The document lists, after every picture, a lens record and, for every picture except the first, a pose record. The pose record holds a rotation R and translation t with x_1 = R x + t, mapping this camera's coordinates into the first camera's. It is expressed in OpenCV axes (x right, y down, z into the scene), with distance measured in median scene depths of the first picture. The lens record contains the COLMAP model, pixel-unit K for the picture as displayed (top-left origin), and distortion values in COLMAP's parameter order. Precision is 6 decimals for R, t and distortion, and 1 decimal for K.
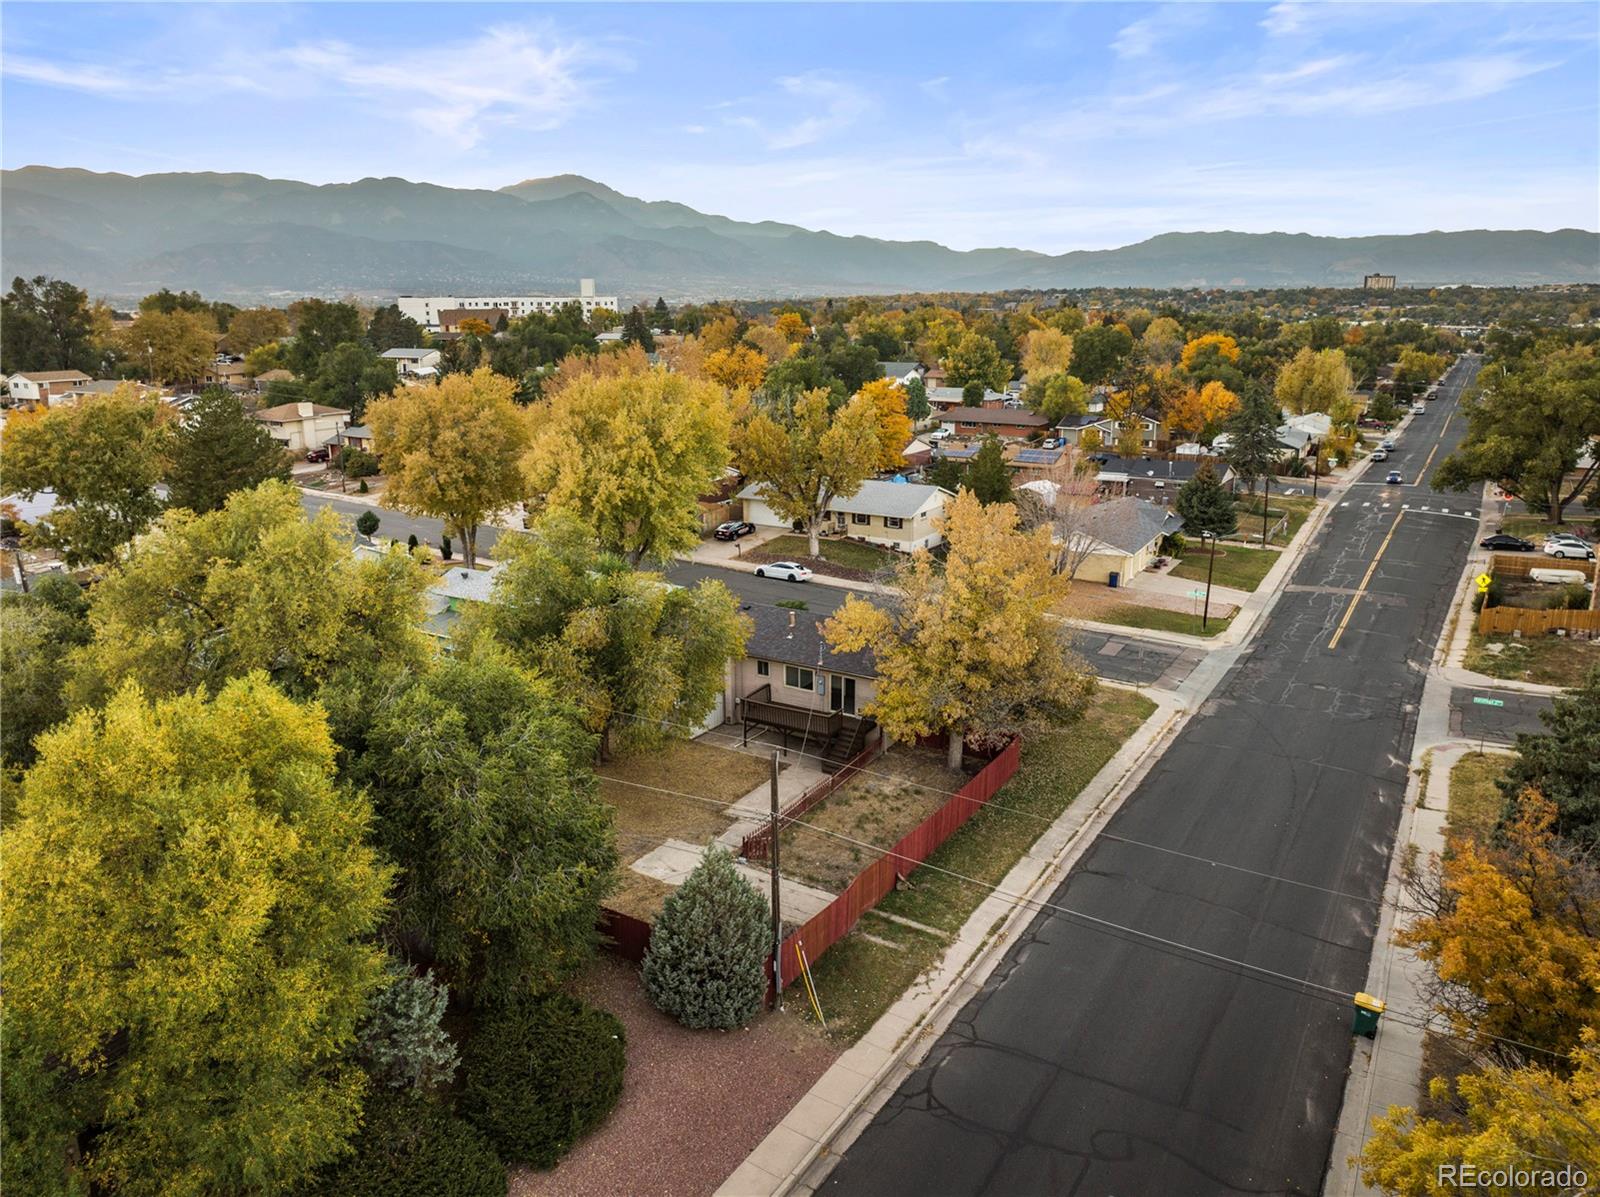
lens RADIAL K [[1130.1, 0, 804.9], [0, 1130.1, 595.5], [0, 0, 1]] dist [-0.046593, 0.009386]
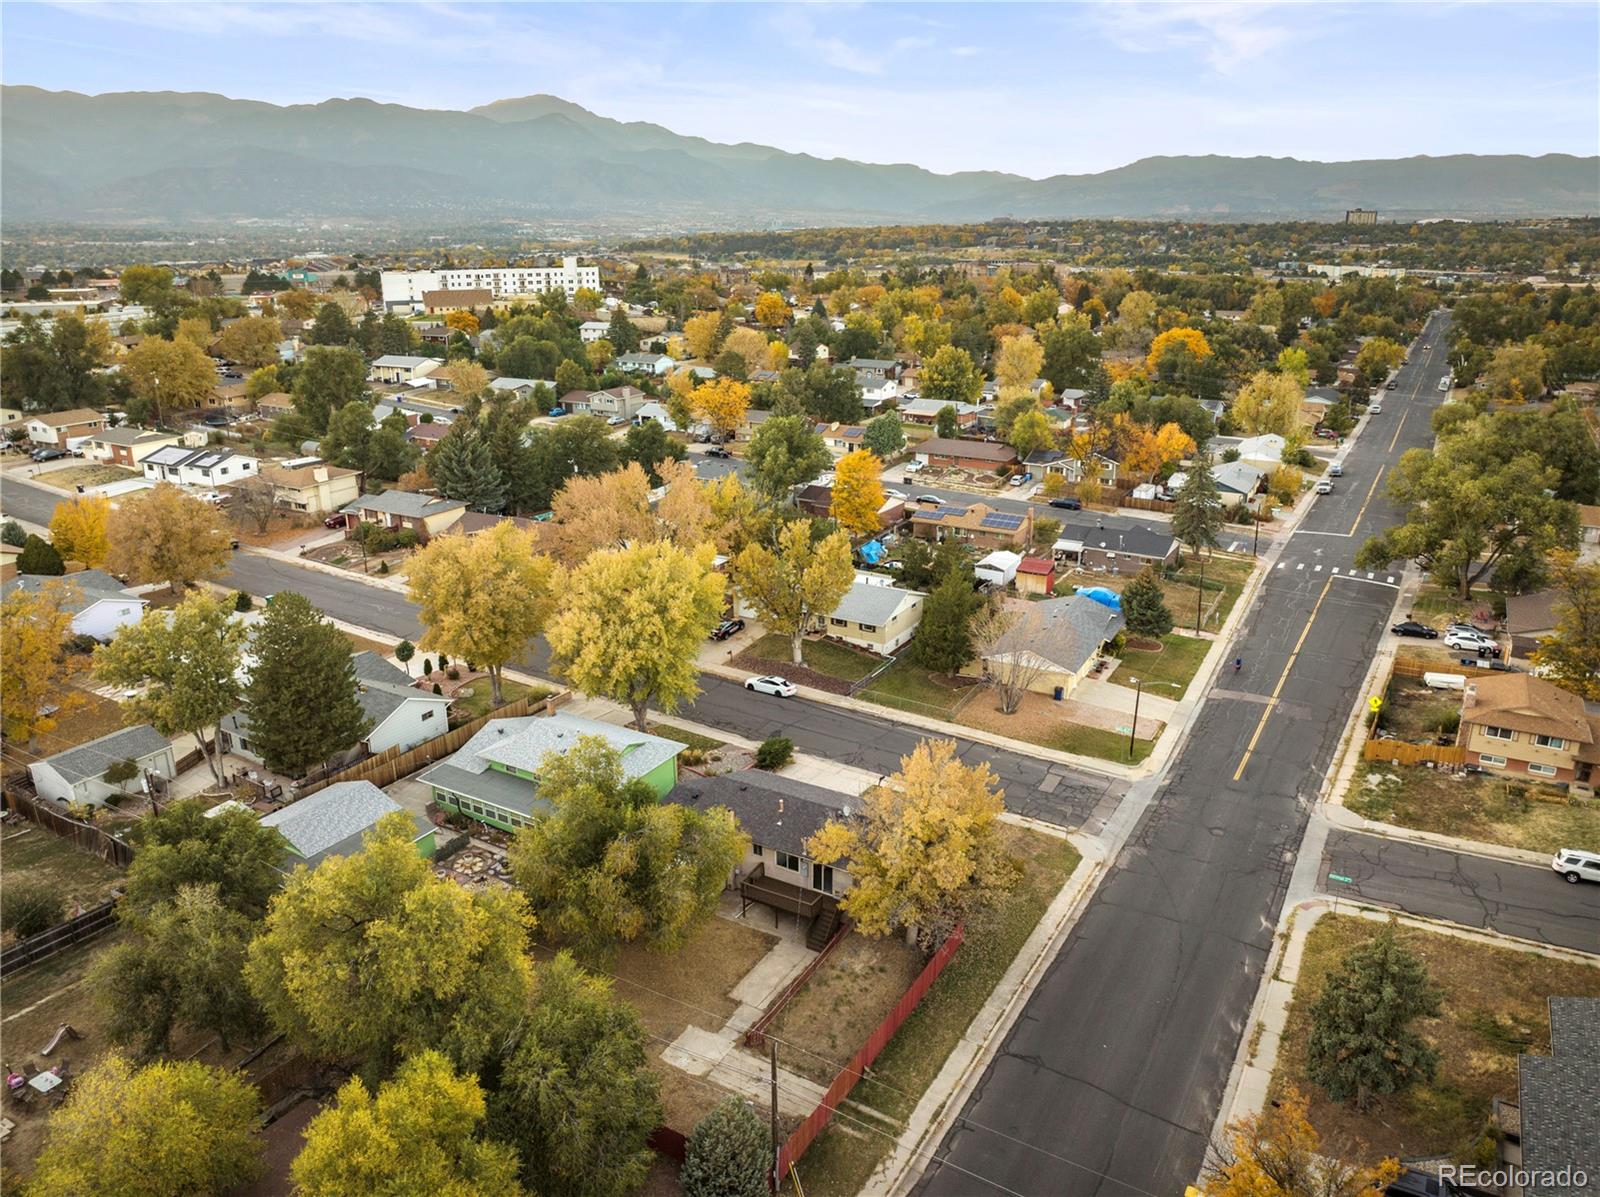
lens RADIAL K [[1130.1, 0, 804.9], [0, 1130.1, 595.5], [0, 0, 1]] dist [-0.046593, 0.009386]
pose [[0.999838, -0.003204, 0.017685, -0.005121], [0.002078, 0.997990, 0.063335, -0.221367], [-0.017852, -0.063288, 0.997836, -0.160143]]
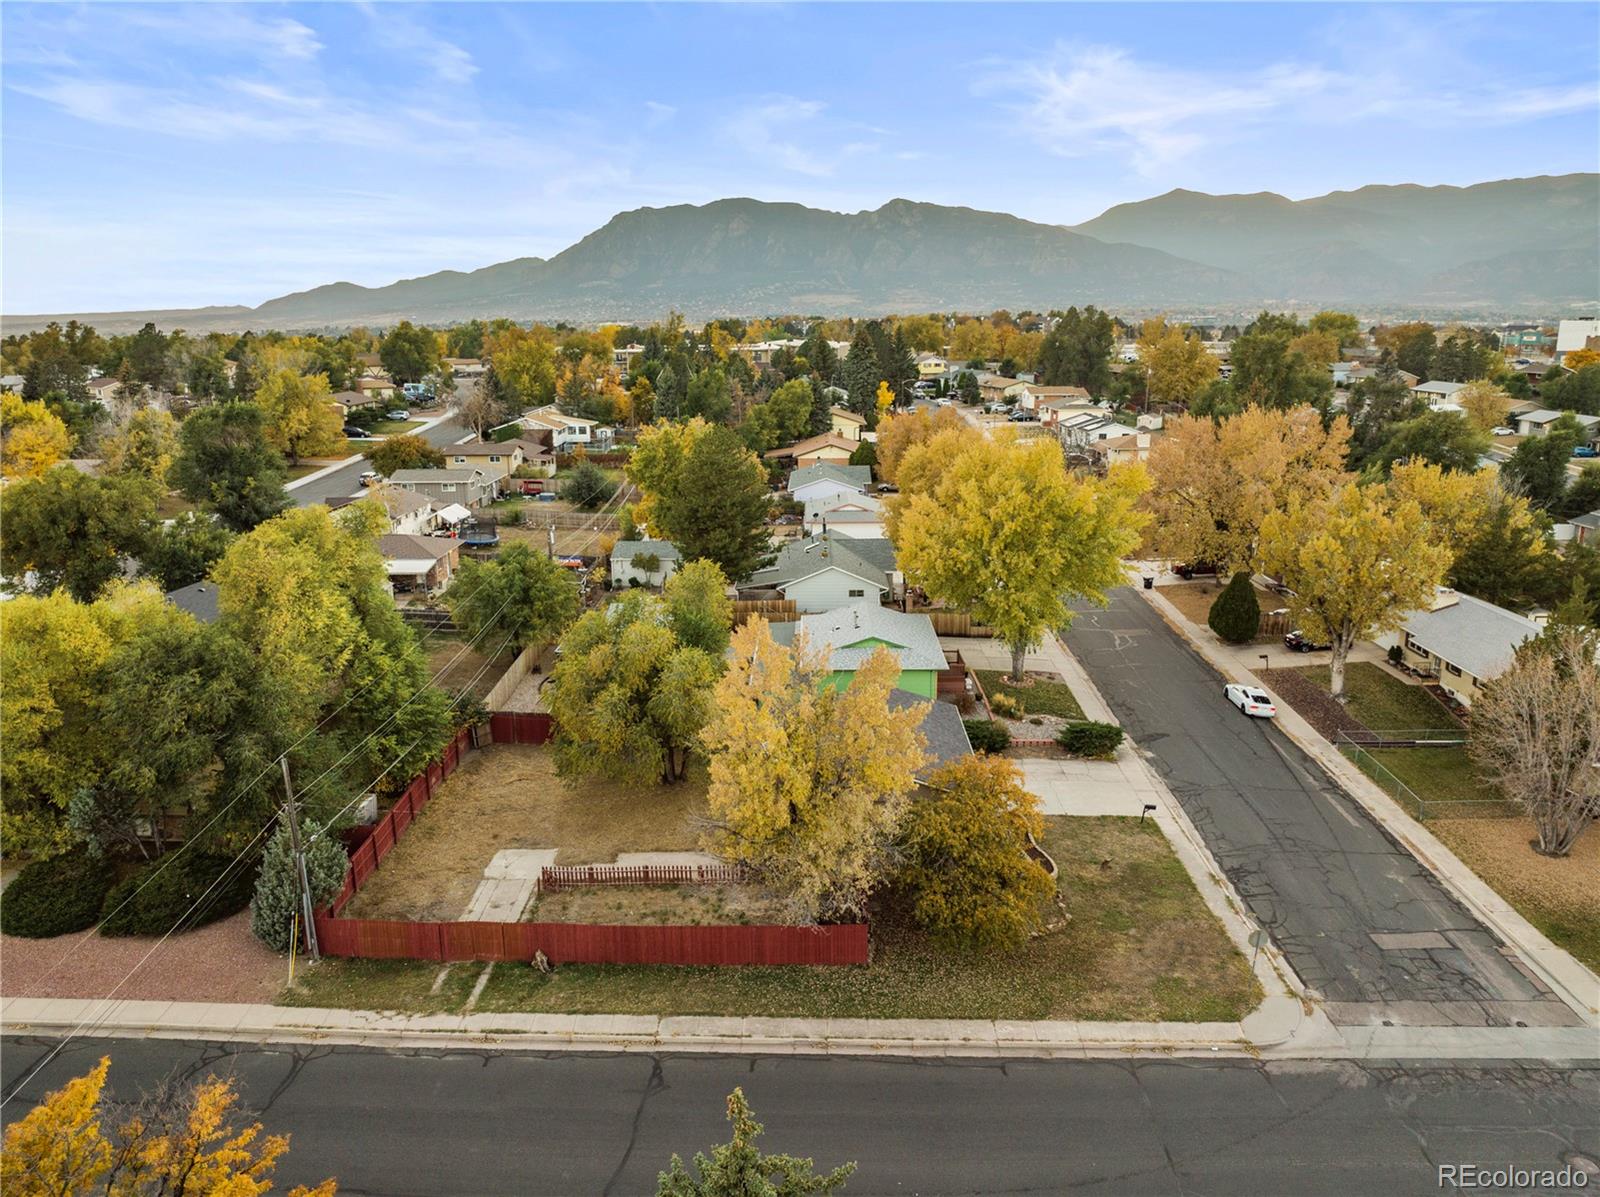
lens RADIAL K [[1130.1, 0, 804.9], [0, 1130.1, 595.5], [0, 0, 1]] dist [-0.046593, 0.009386]
pose [[0.511029, 0.208610, -0.833865, 0.574061], [-0.214386, 0.970378, 0.111377, -0.138211], [0.832399, 0.121852, 0.540615, 0.340531]]
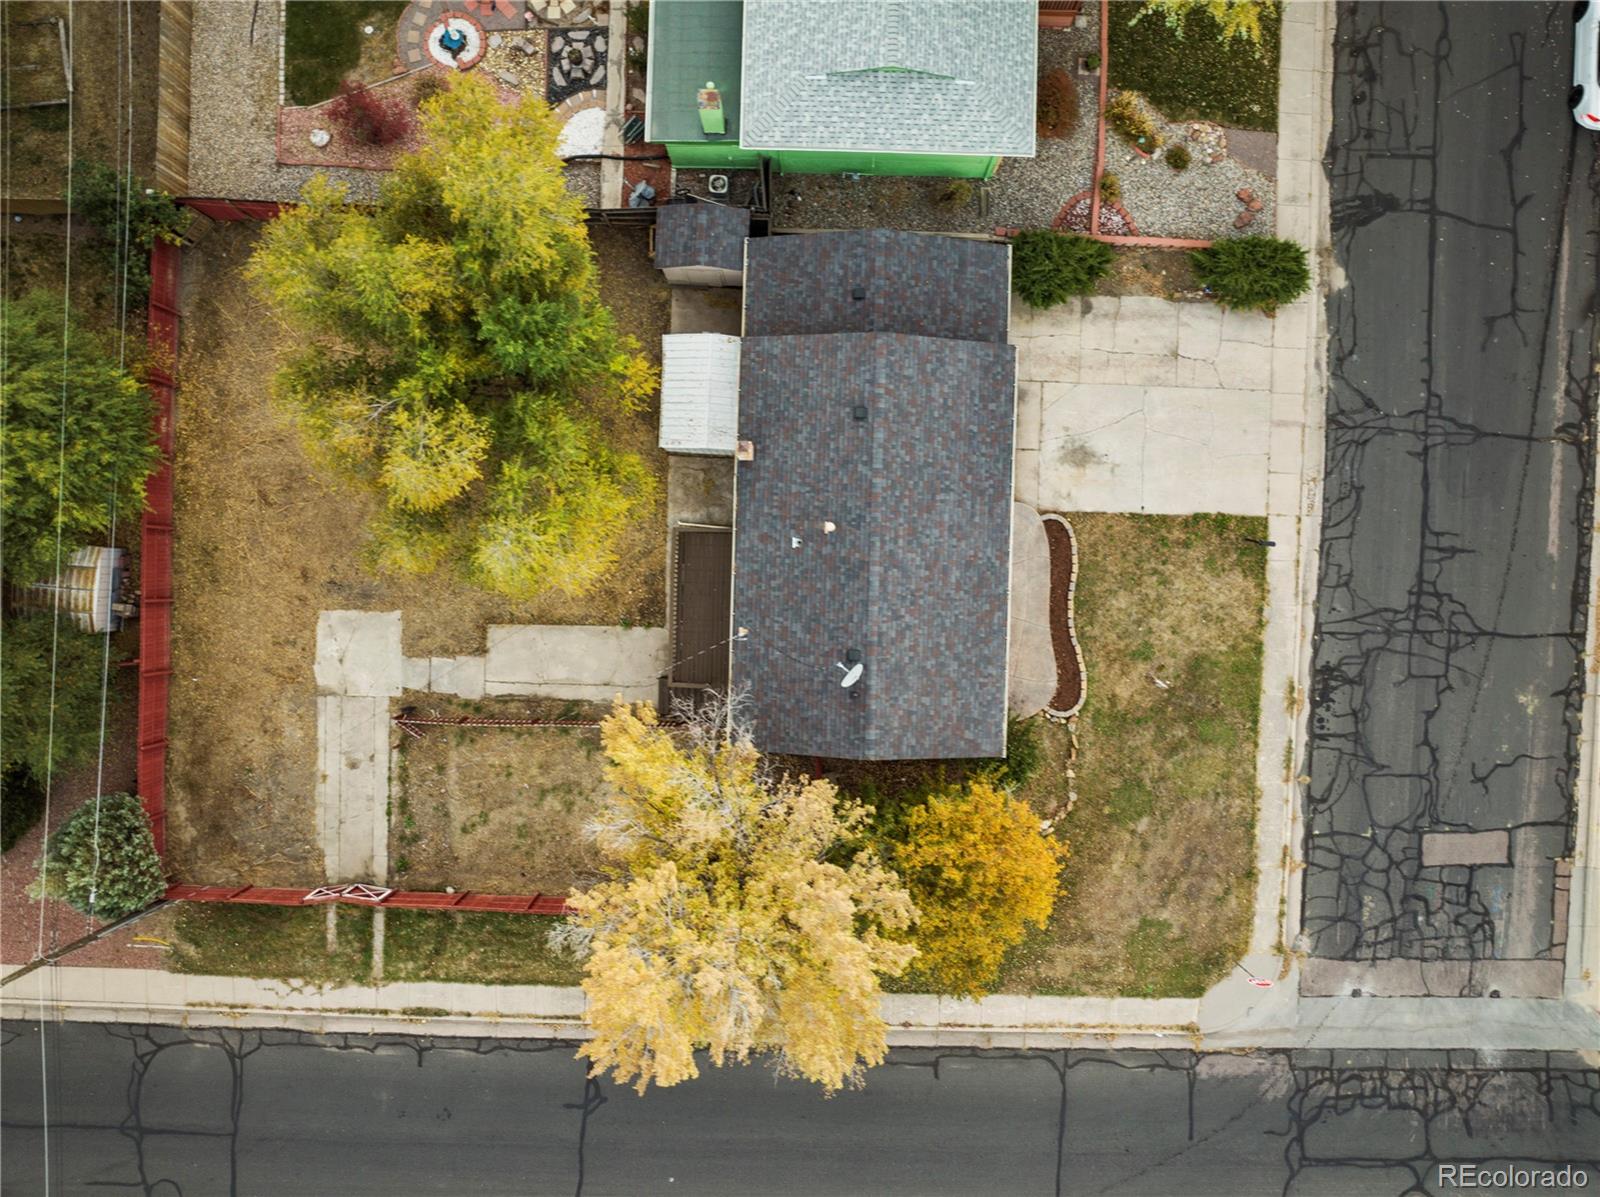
lens RADIAL K [[1130.1, 0, 804.9], [0, 1130.1, 595.5], [0, 0, 1]] dist [-0.046593, 0.009386]
pose [[0.491623, 0.870725, 0.012011, 0.004398], [-0.221485, 0.111691, 0.968746, -0.404880], [0.842170, -0.478918, 0.247762, 0.649998]]
